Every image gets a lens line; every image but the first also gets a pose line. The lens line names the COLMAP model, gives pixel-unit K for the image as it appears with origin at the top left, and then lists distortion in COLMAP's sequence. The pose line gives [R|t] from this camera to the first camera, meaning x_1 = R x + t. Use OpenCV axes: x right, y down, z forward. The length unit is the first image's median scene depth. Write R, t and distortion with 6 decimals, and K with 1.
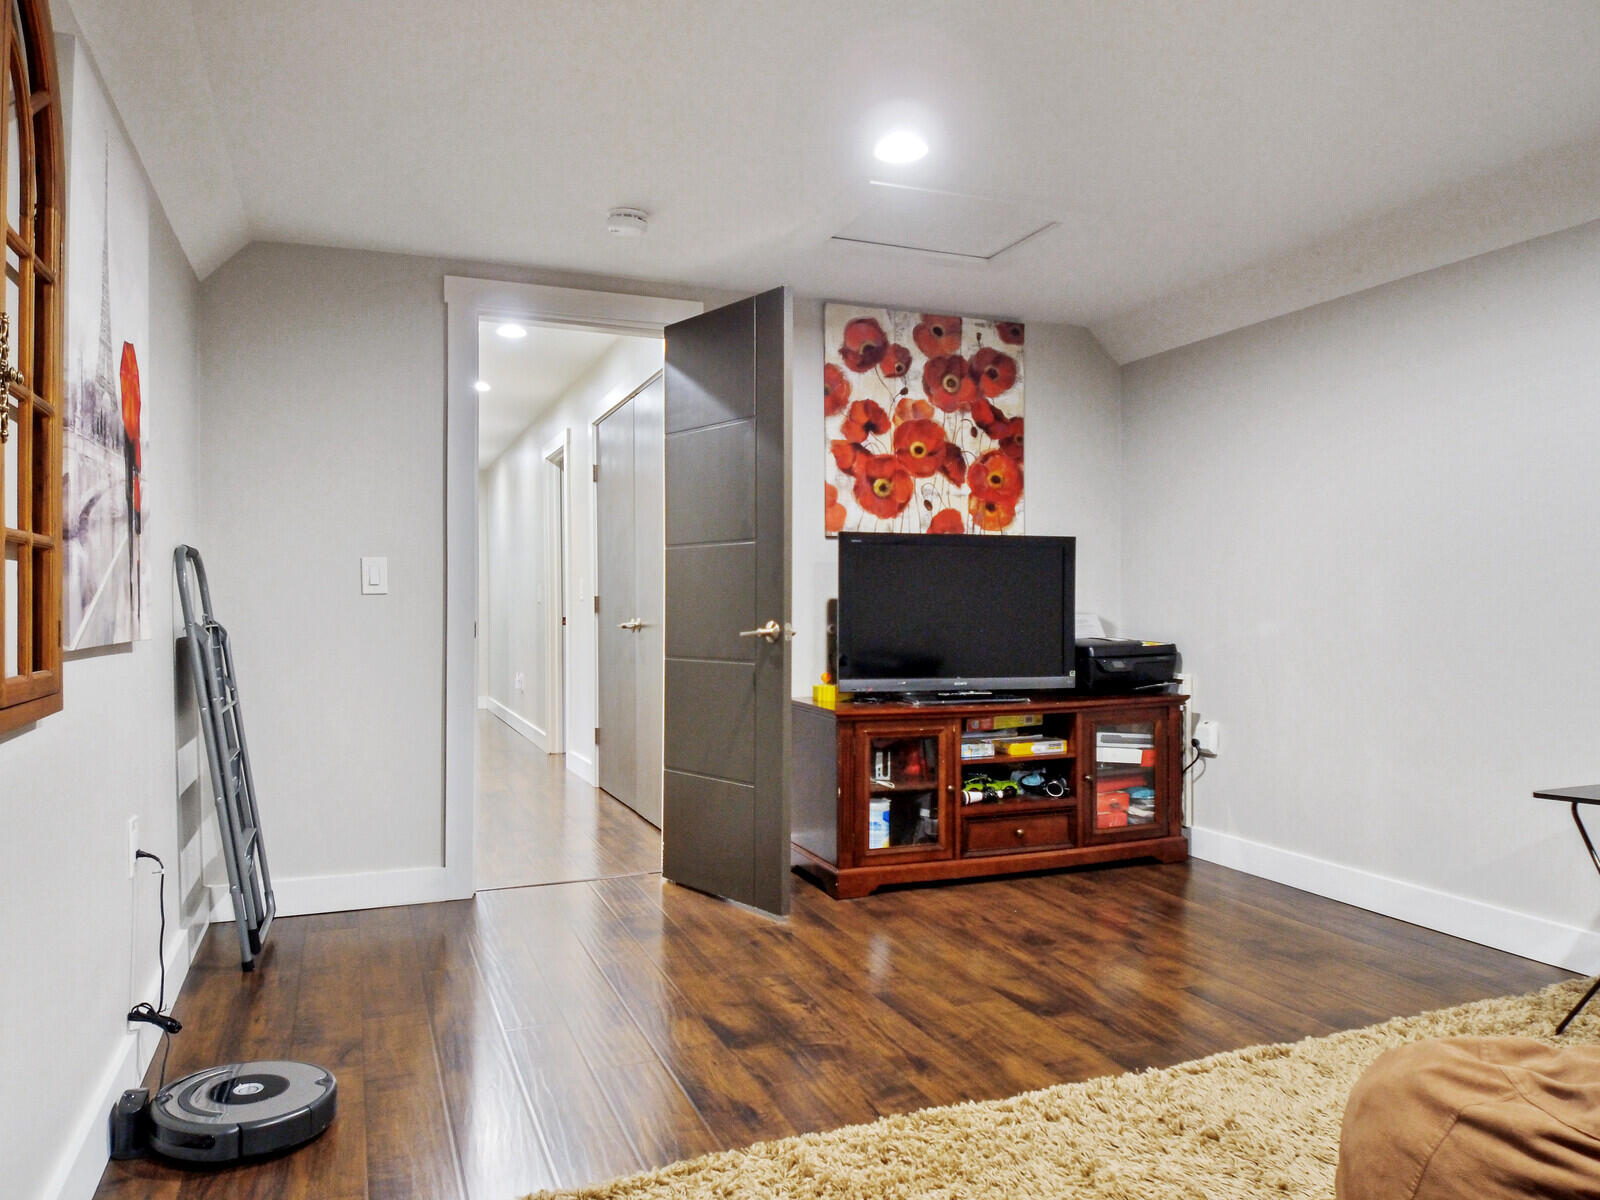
lens RADIAL K [[1119.0, 0, 804.5], [0, 1119.0, 593.5], [0, 0, 1]] dist [0.068672, -0.107379]
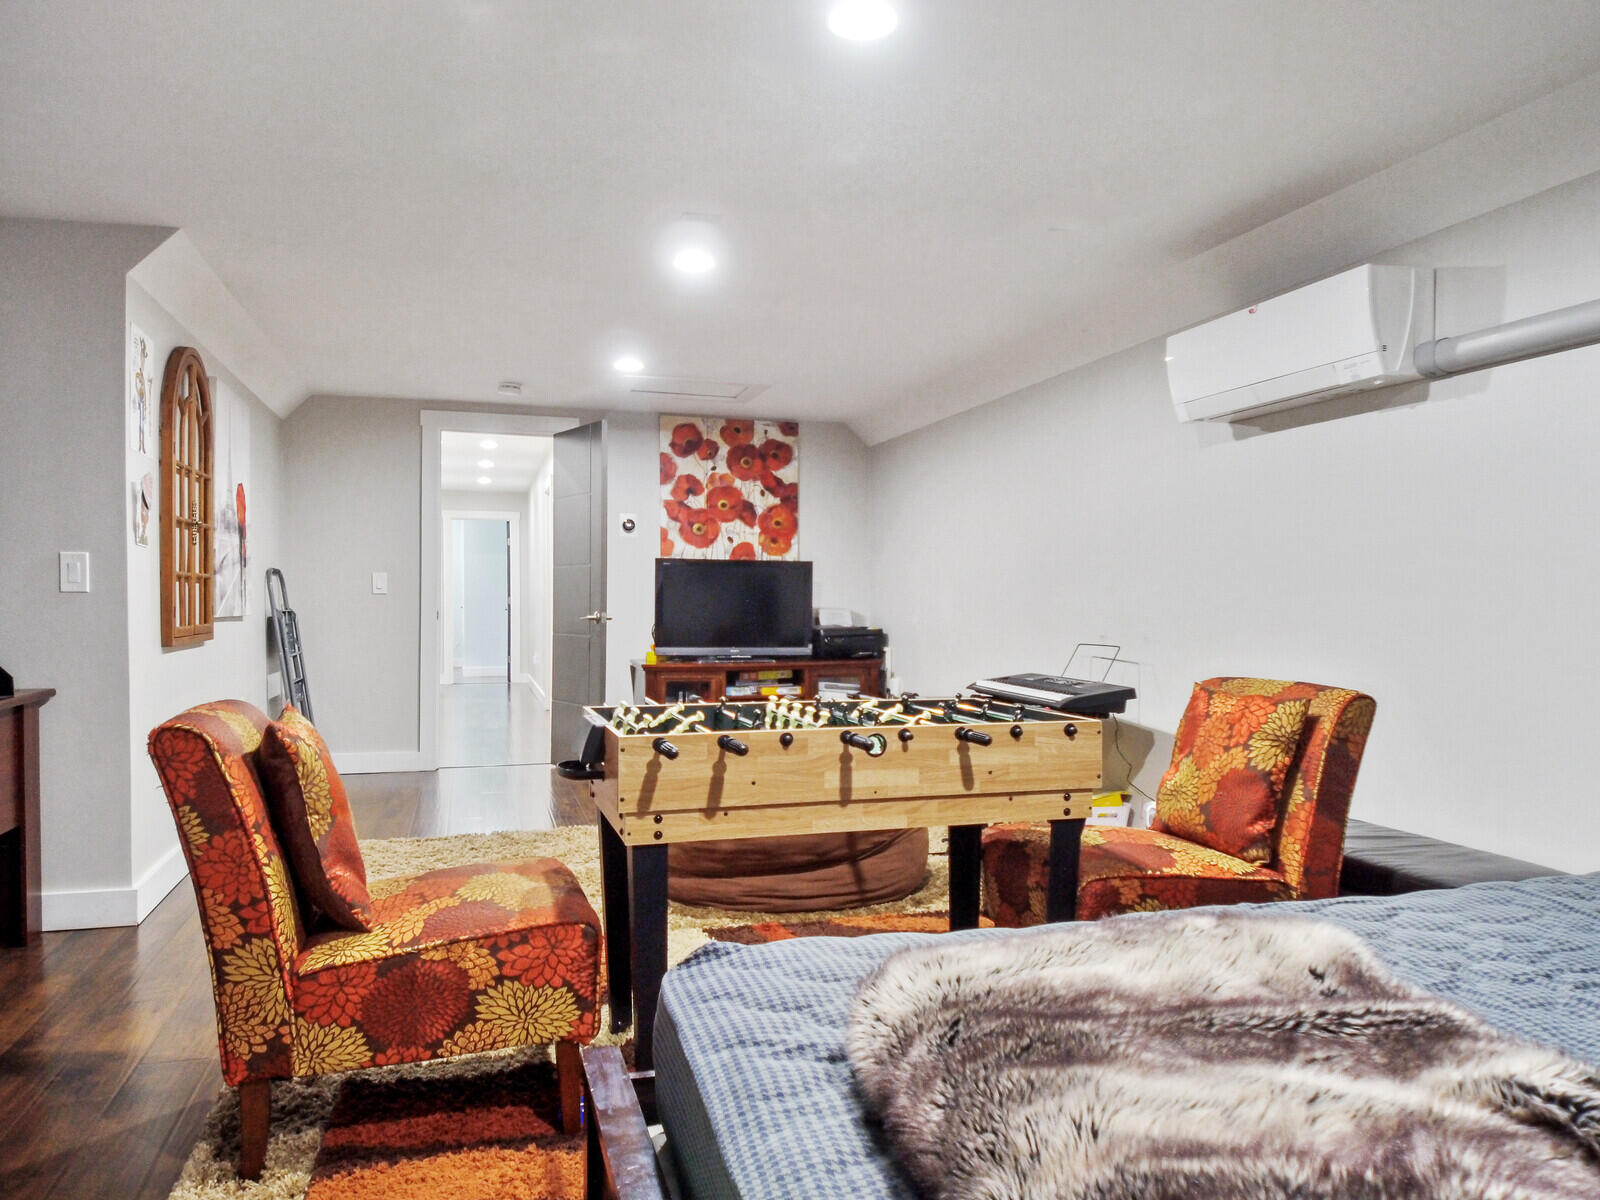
lens RADIAL K [[1094.4, 0, 801.3], [0, 1094.4, 608.2], [0, 0, 1]] dist [0.083721, -0.146180]
pose [[0.996696, 0.008546, -0.080772, 0.342605], [-0.007275, 0.999845, 0.016020, -0.007839], [0.080897, -0.015379, 0.996604, -0.546596]]
